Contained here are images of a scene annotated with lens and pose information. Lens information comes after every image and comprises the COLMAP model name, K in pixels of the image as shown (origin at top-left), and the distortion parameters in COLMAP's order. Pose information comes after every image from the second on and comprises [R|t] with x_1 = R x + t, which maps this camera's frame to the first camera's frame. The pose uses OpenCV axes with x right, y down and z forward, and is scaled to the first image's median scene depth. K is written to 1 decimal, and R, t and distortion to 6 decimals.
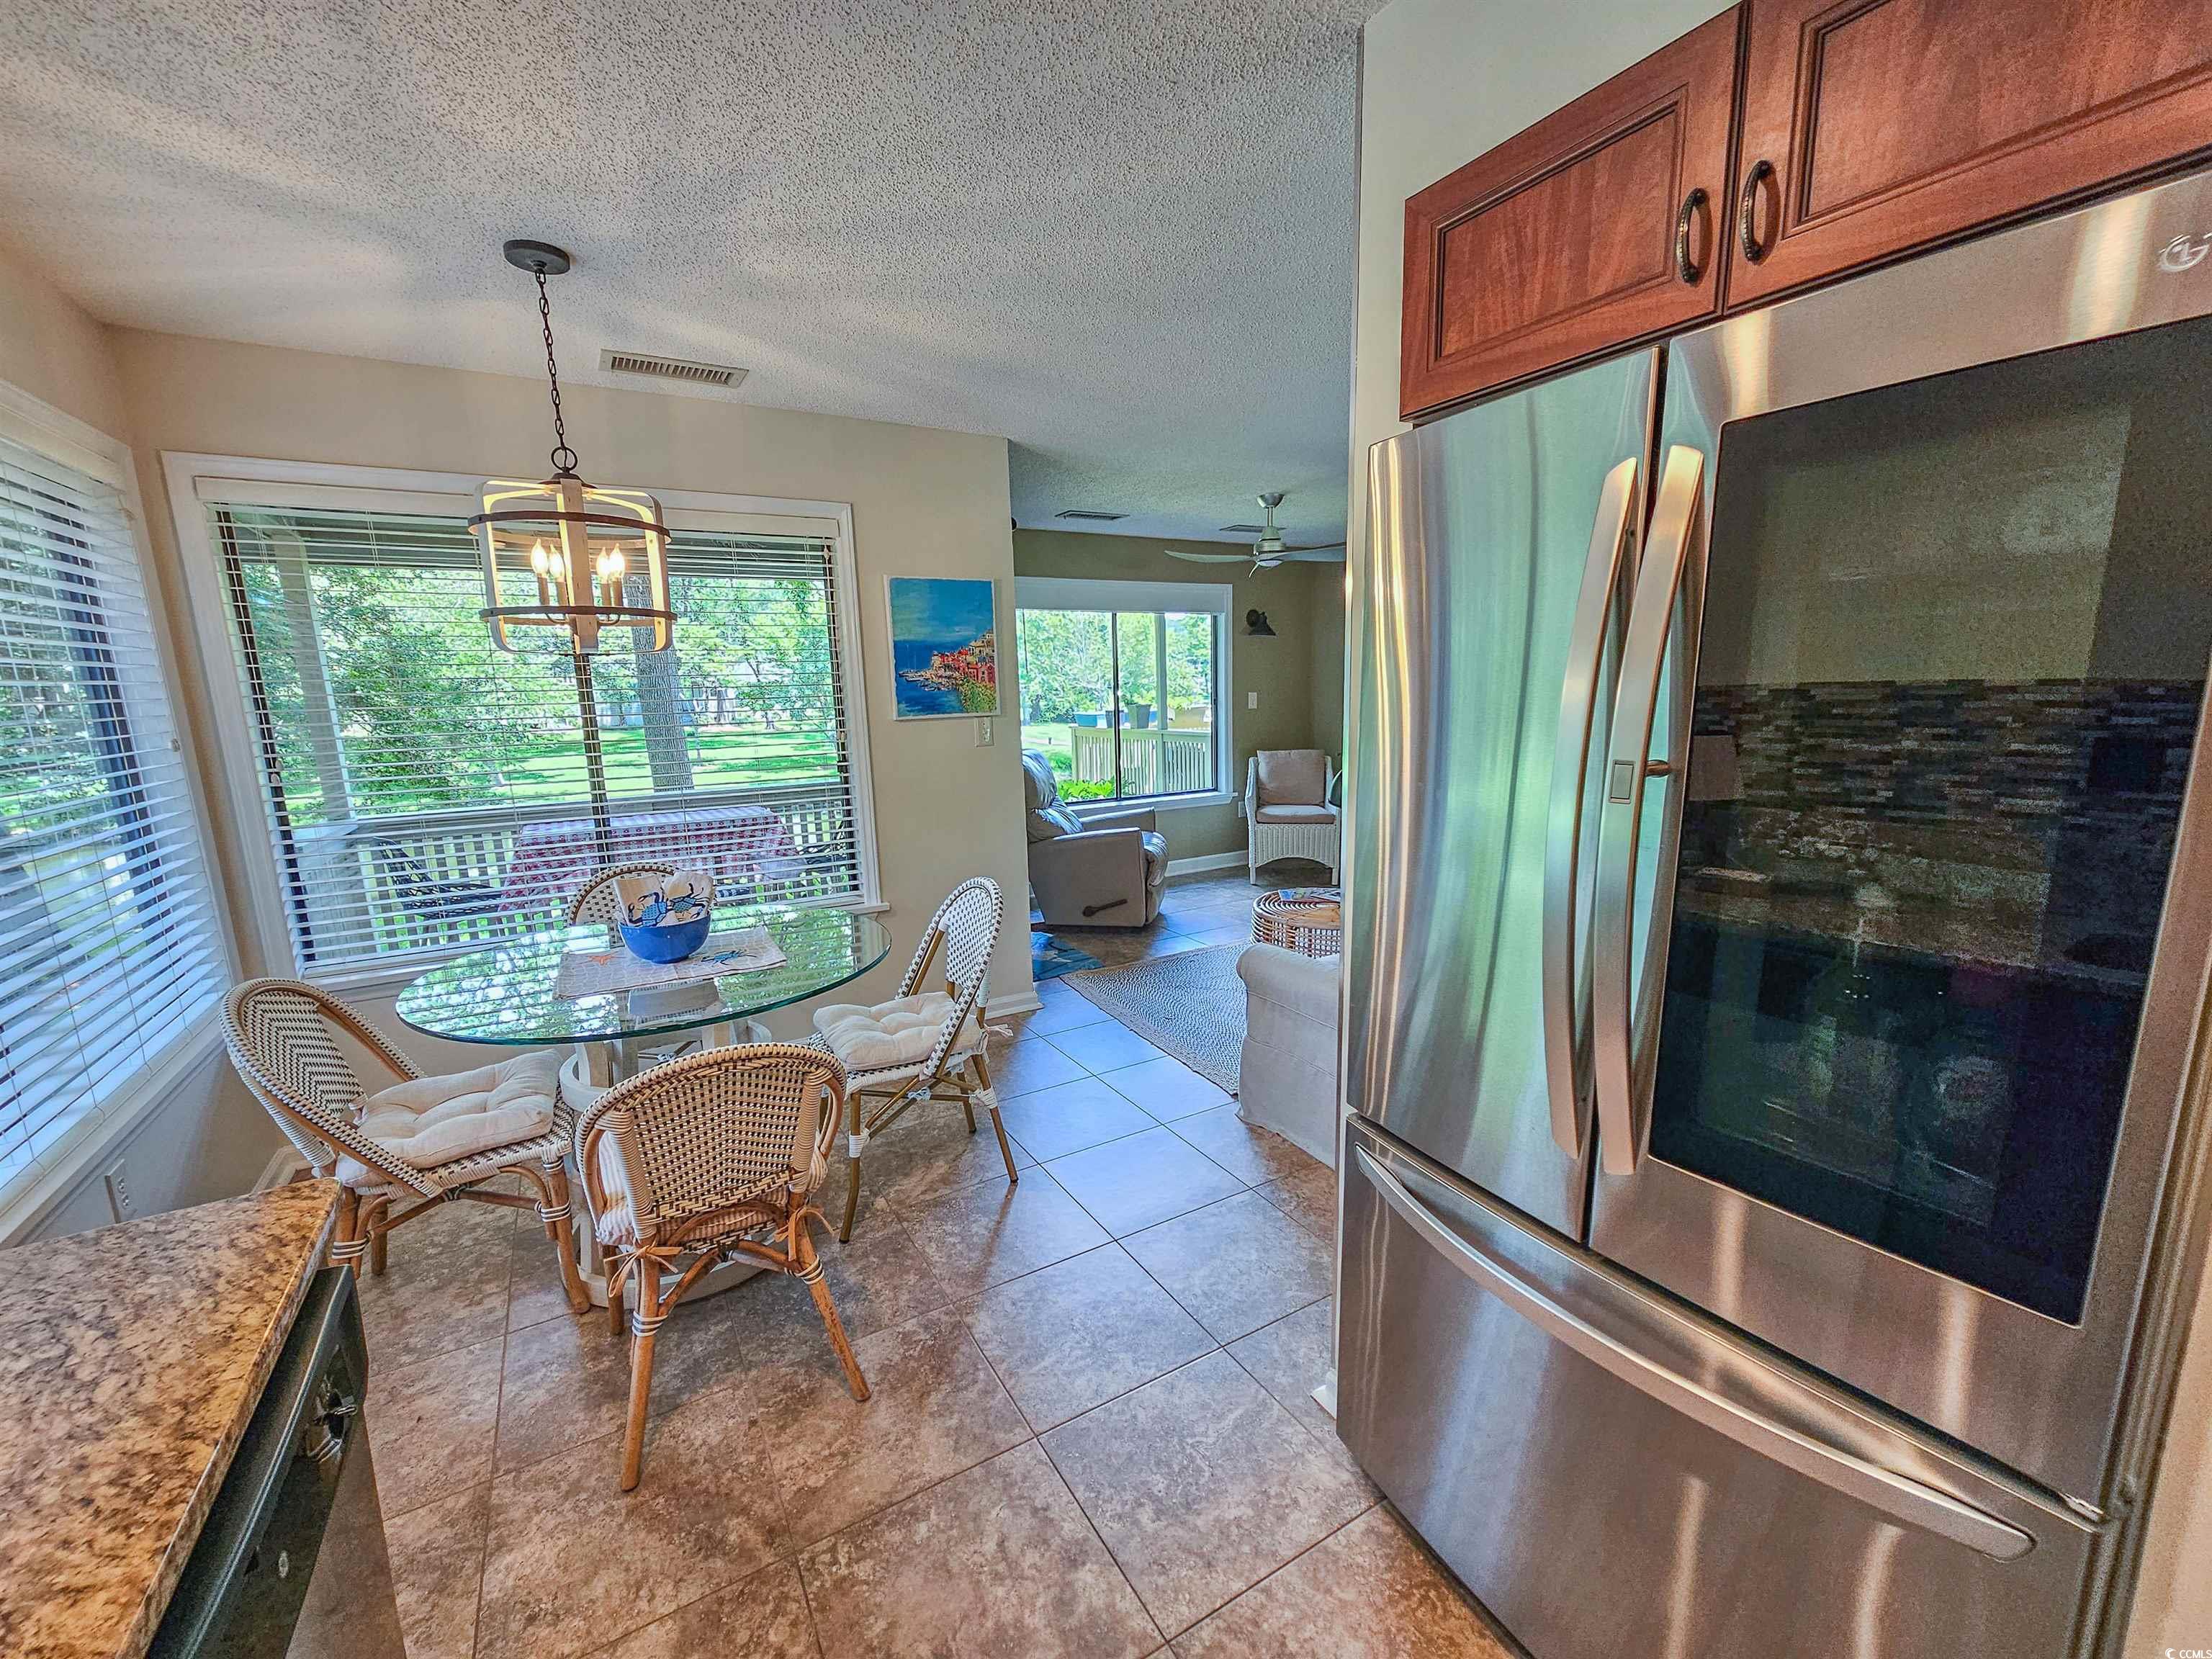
lens RADIAL K [[899.5, 0, 1113.7], [0, 899.5, 845.6], [0, 0, 1]] dist [-0.003844, 0.001397]
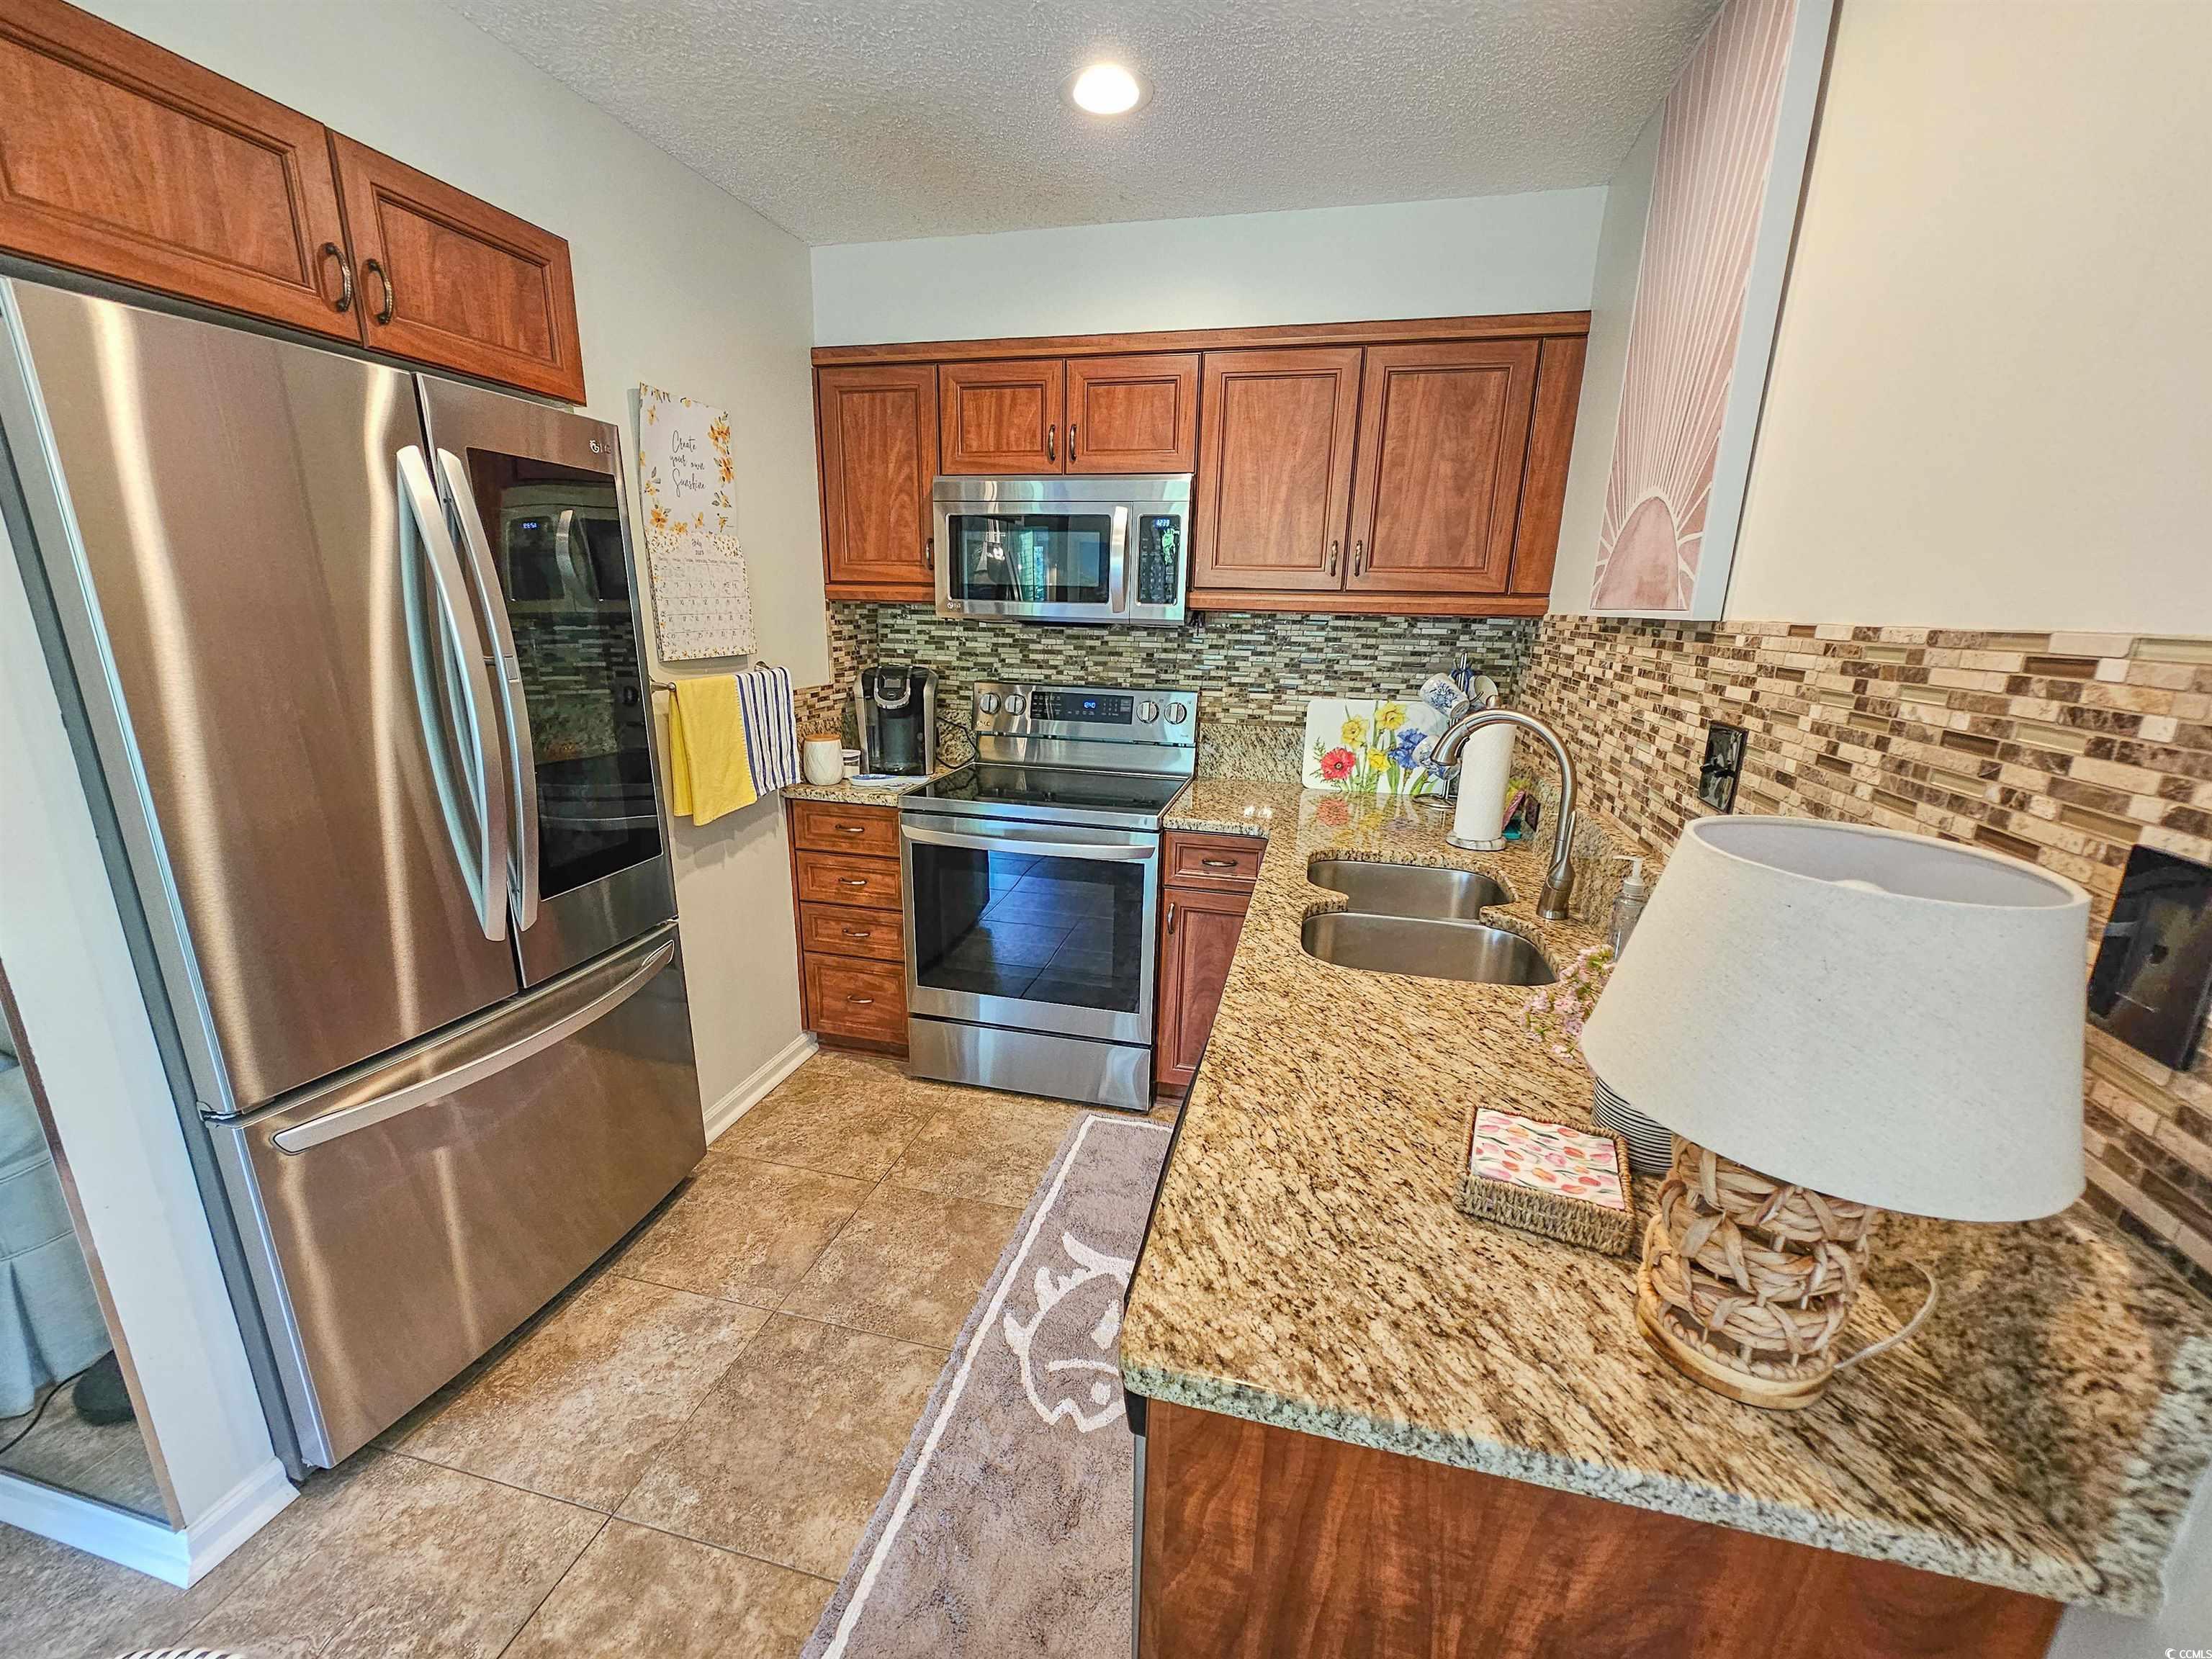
lens RADIAL K [[899.5, 0, 1110.9], [0, 899.5, 849.5], [0, 0, 1]] dist [-0.003844, 0.001397]
pose [[-0.714509, -0.174399, 0.677541, -0.205949], [0.122418, 0.922328, 0.366504, -0.035624], [-0.688833, 0.344814, -0.637662, 0.215549]]
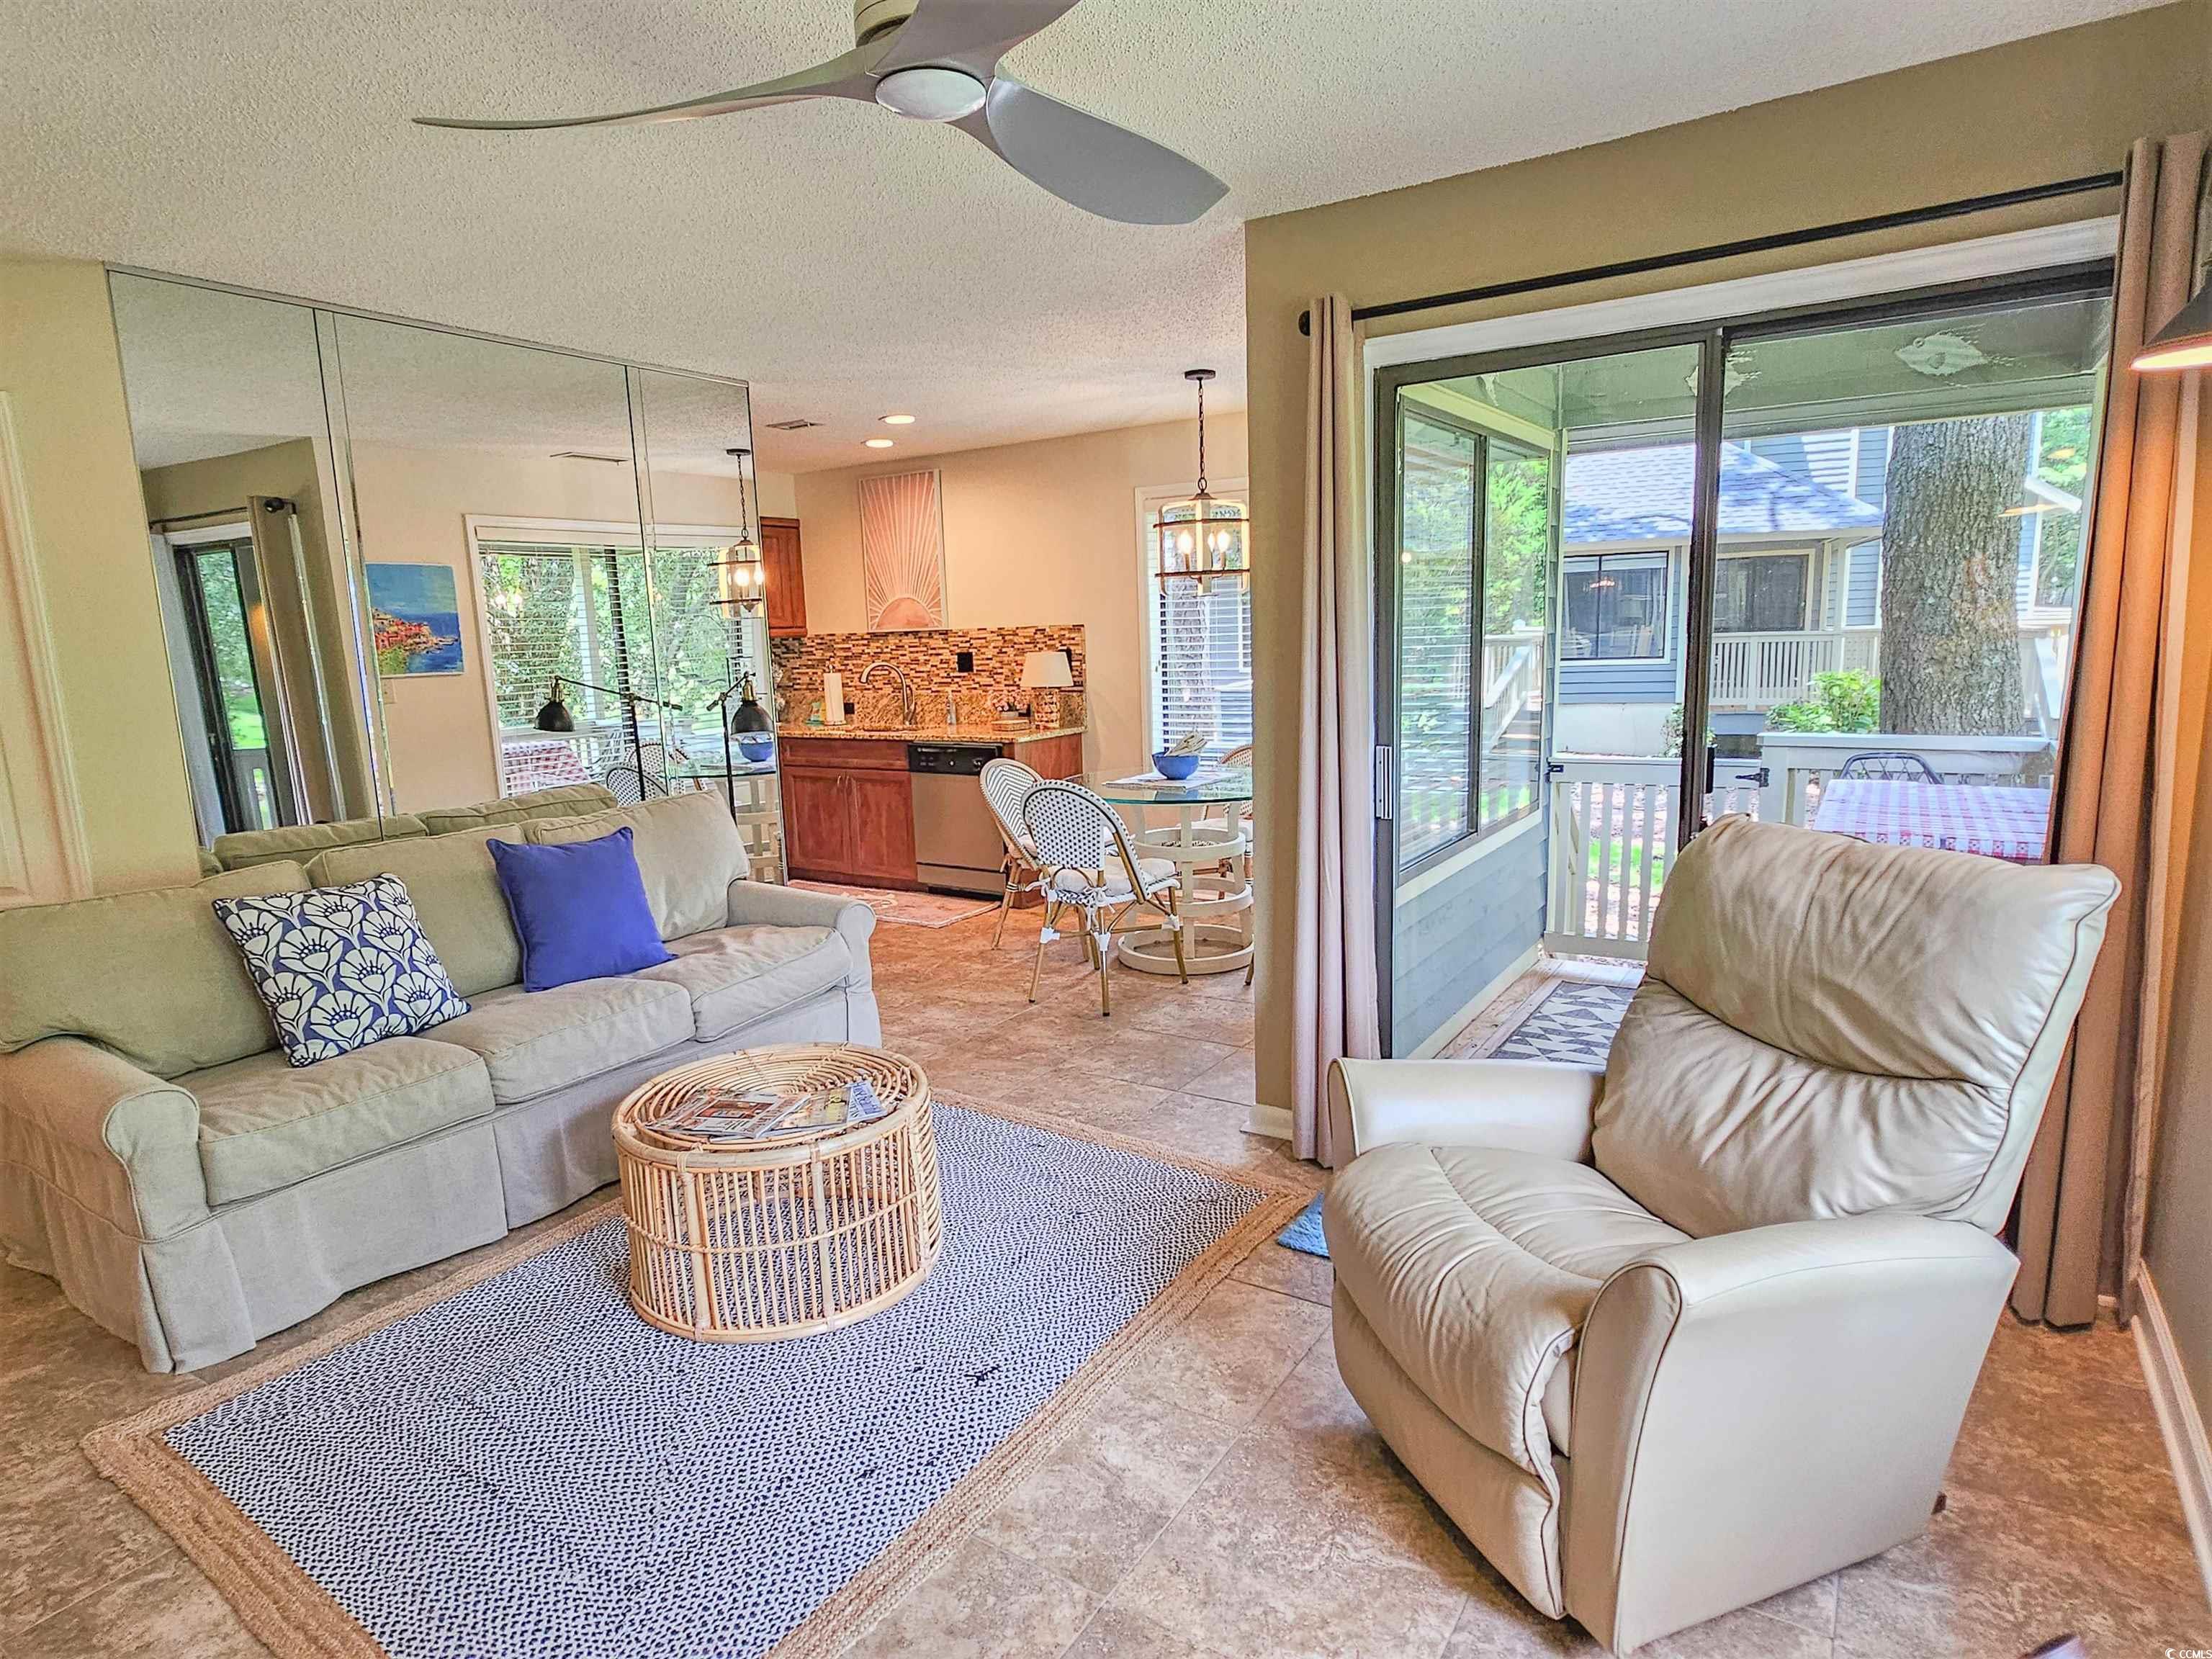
lens RADIAL K [[1232.9, 0, 1102.1], [0, 1232.9, 843.1], [0, 0, 1]] dist [-0.007864, 0.003010]
pose [[-0.893265, 0.132234, -0.429641, 0.231605], [-0.022809, 0.941192, 0.337101, -0.193177], [0.448951, 0.310920, -0.837718, 1.053503]]
